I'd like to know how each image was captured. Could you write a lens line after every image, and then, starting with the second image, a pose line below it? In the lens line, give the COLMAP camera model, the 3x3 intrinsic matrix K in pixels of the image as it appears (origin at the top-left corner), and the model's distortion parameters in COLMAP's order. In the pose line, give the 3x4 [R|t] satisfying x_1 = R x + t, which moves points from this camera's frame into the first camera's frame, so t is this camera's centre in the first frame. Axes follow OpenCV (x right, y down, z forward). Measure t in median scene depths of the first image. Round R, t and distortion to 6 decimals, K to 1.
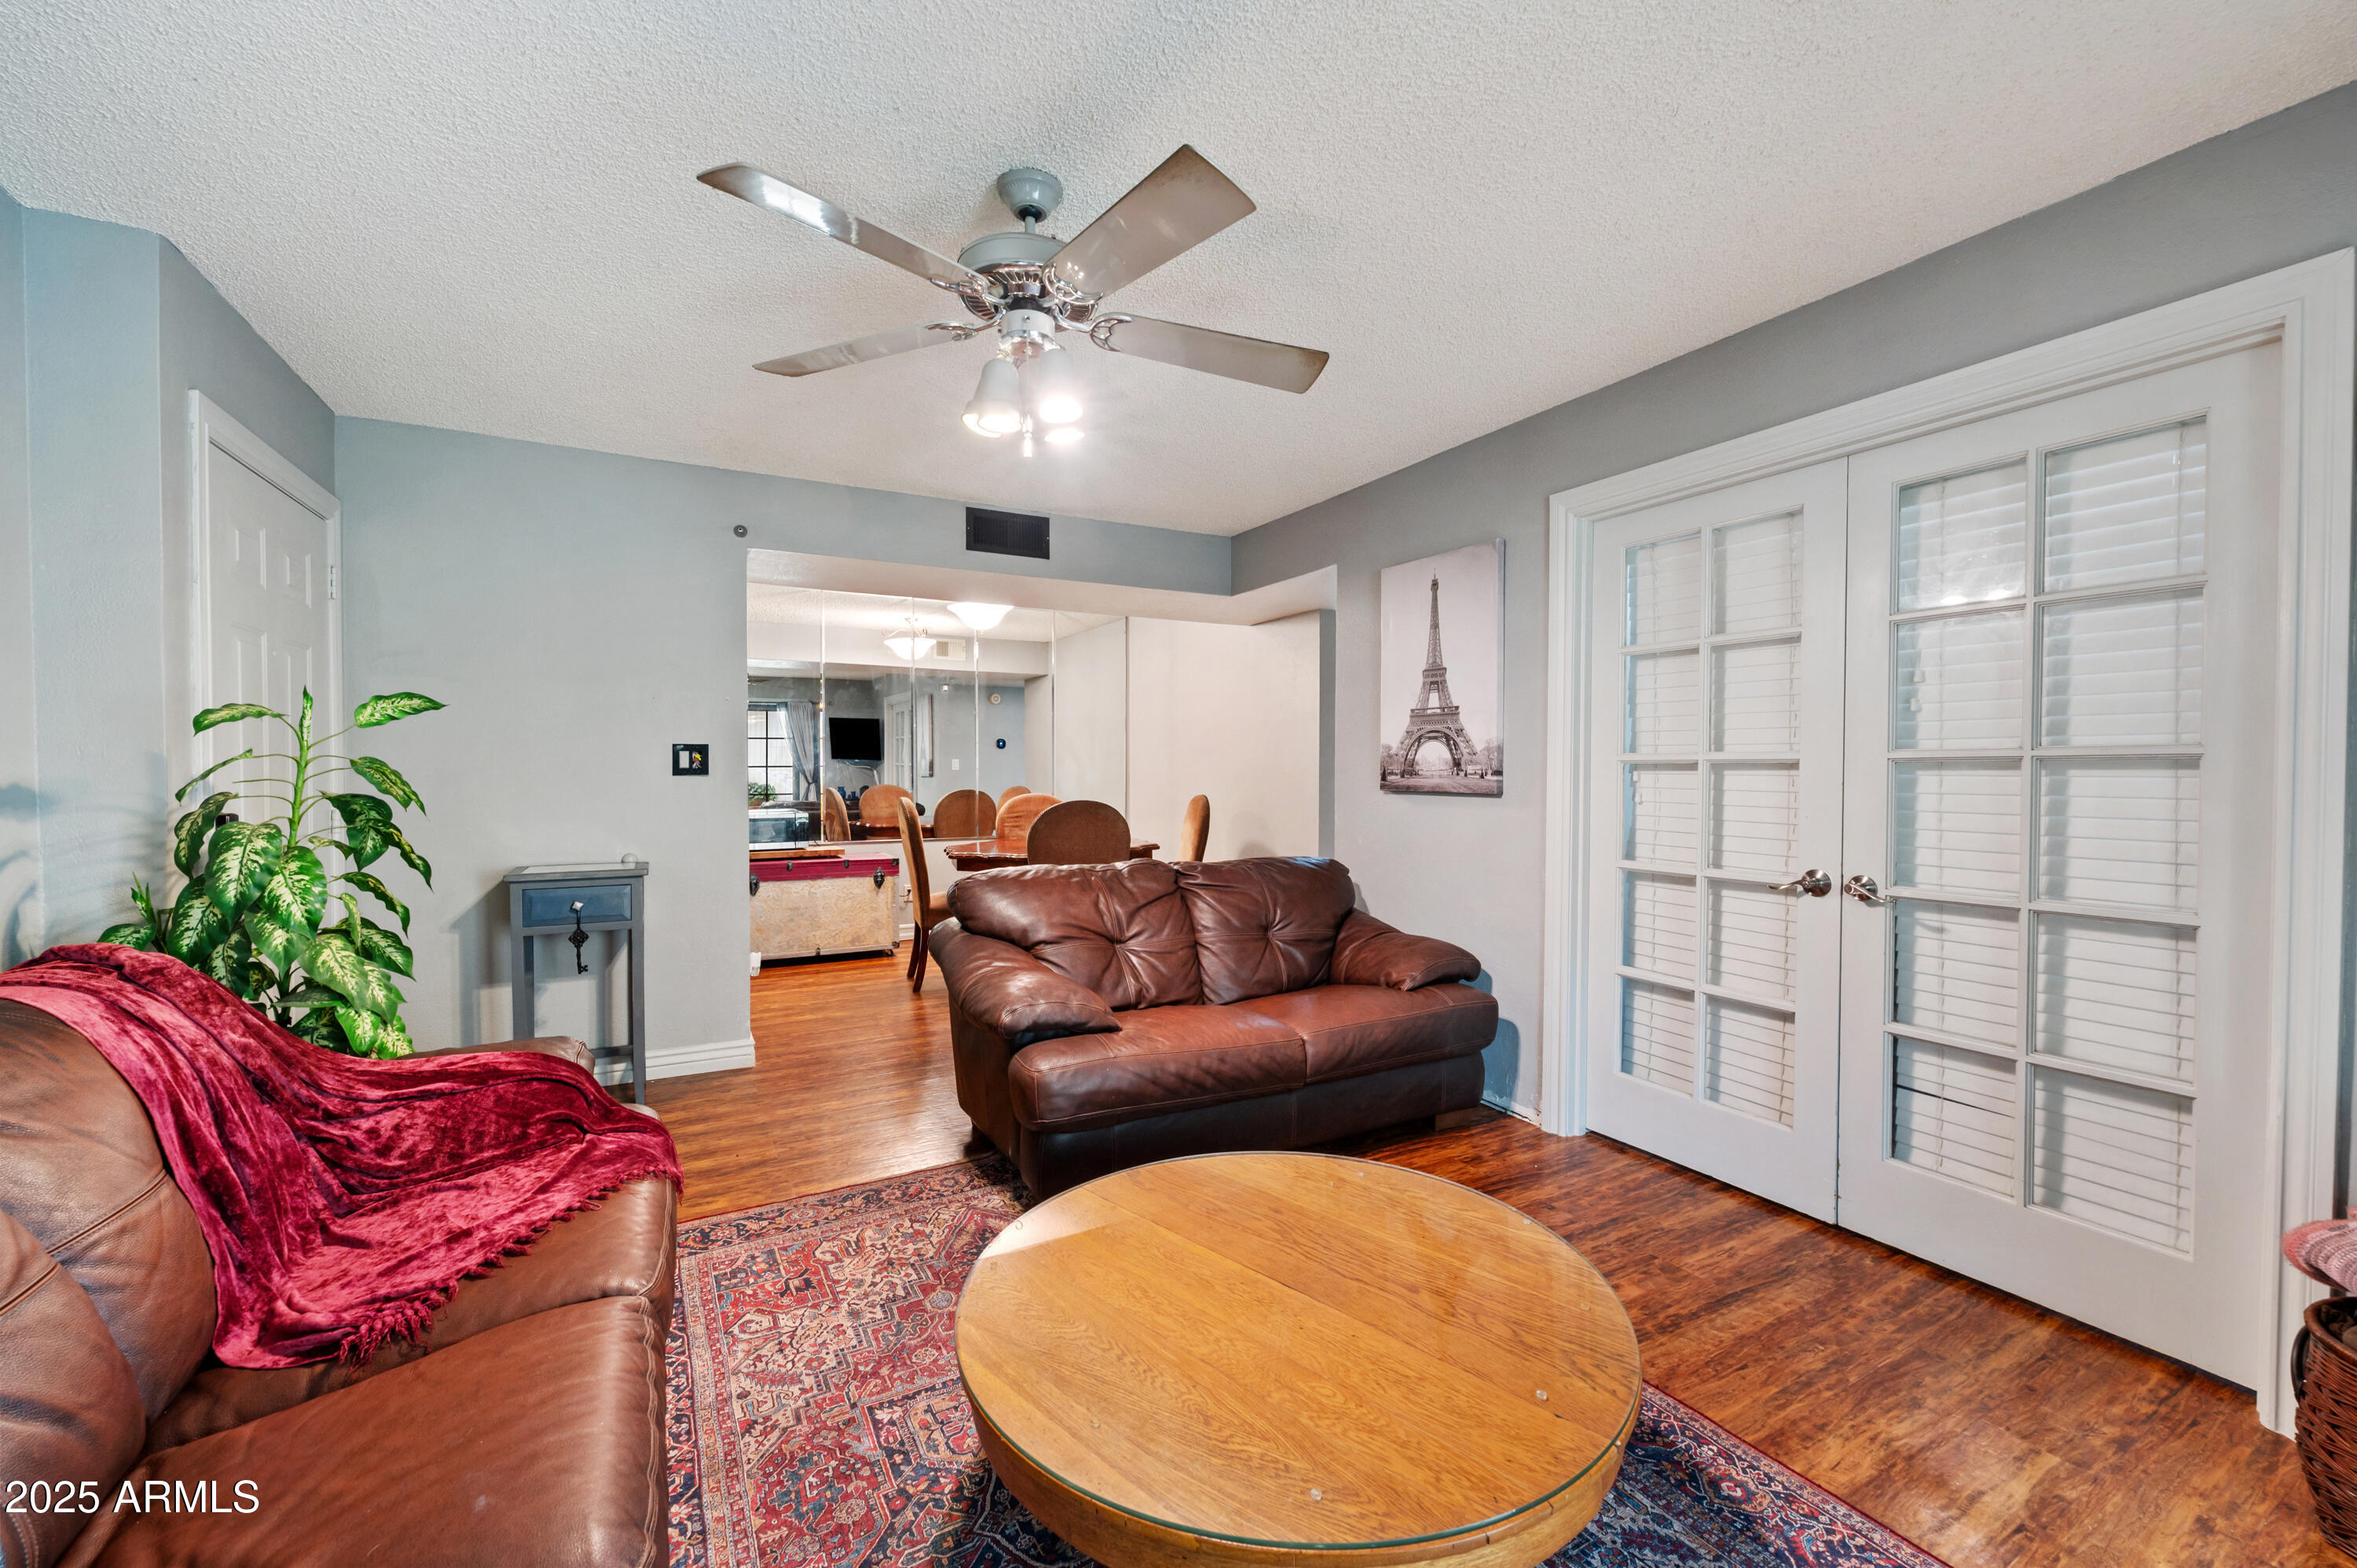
lens RADIAL K [[937.1, 0, 1178.7], [0, 937.1, 782.7], [0, 0, 1]] dist [0.000175, -0.000028]
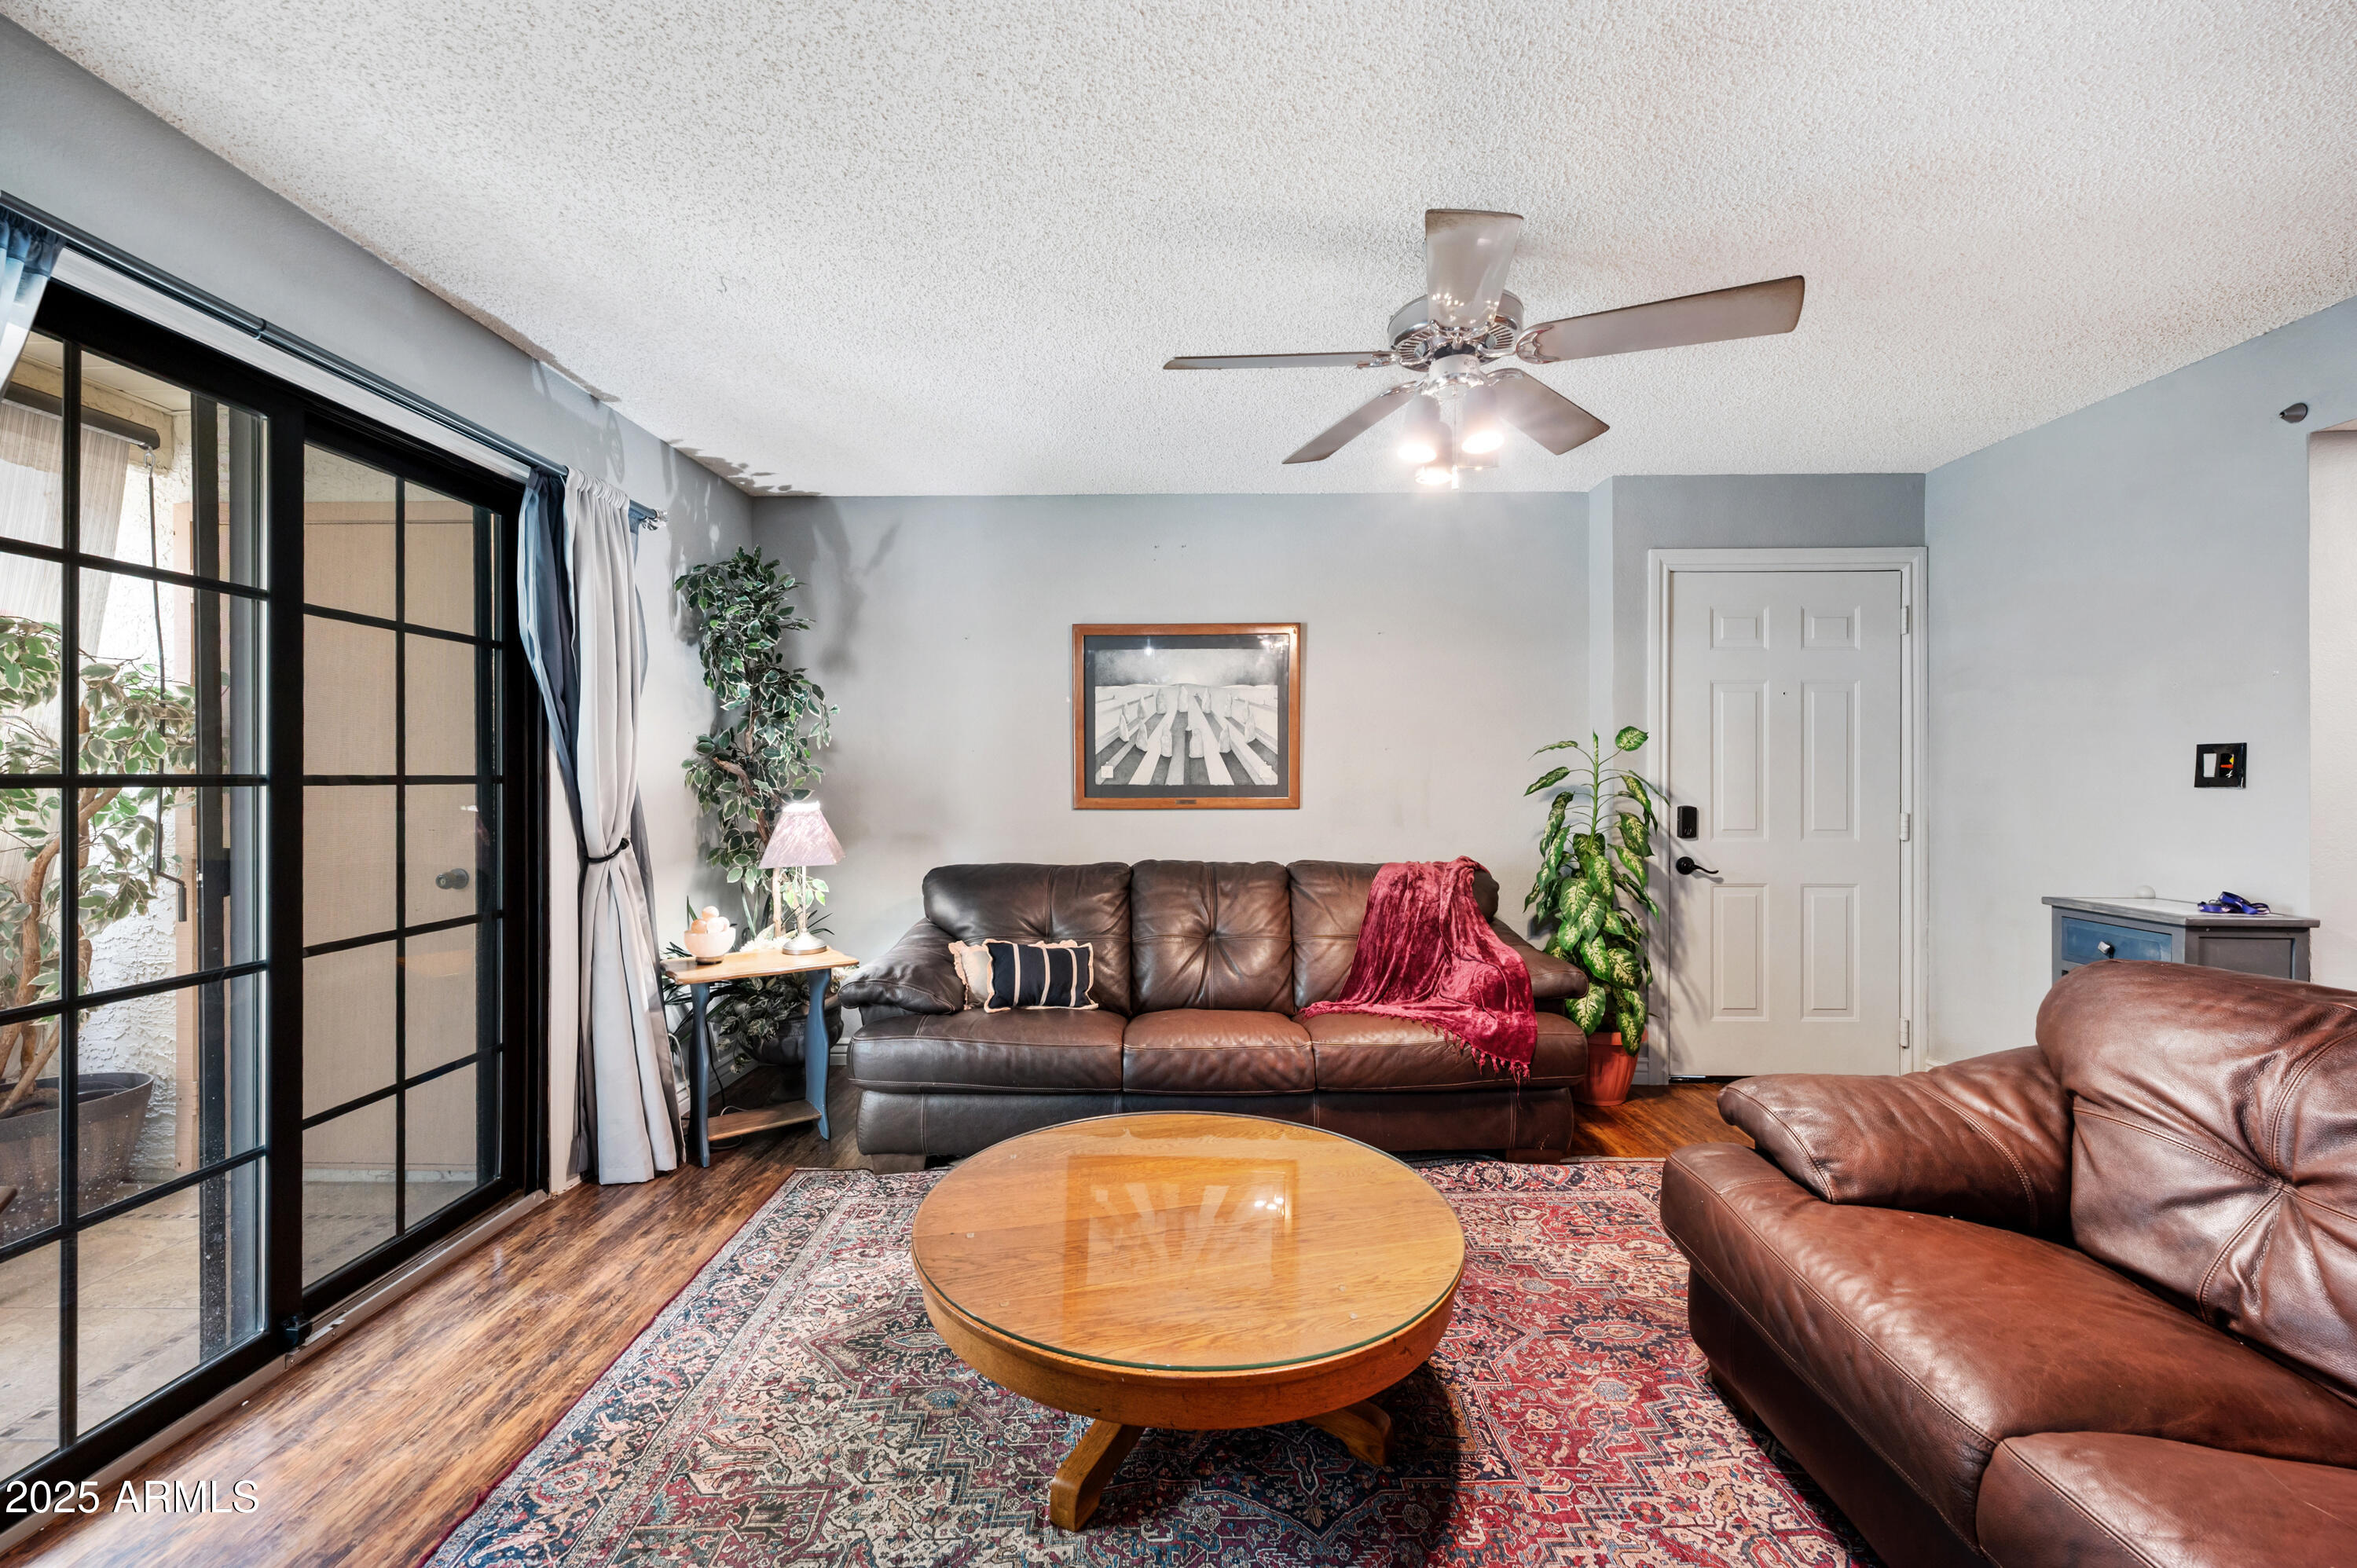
lens RADIAL K [[937.1, 0, 1168.9], [0, 937.1, 775.3], [0, 0, 1]] dist [0.000175, -0.000028]
pose [[-0.495966, -0.002281, -0.868339, 0.496941], [-0.010318, 0.999941, 0.003267, -0.011444], [0.868280, 0.010580, -0.495961, 0.664402]]
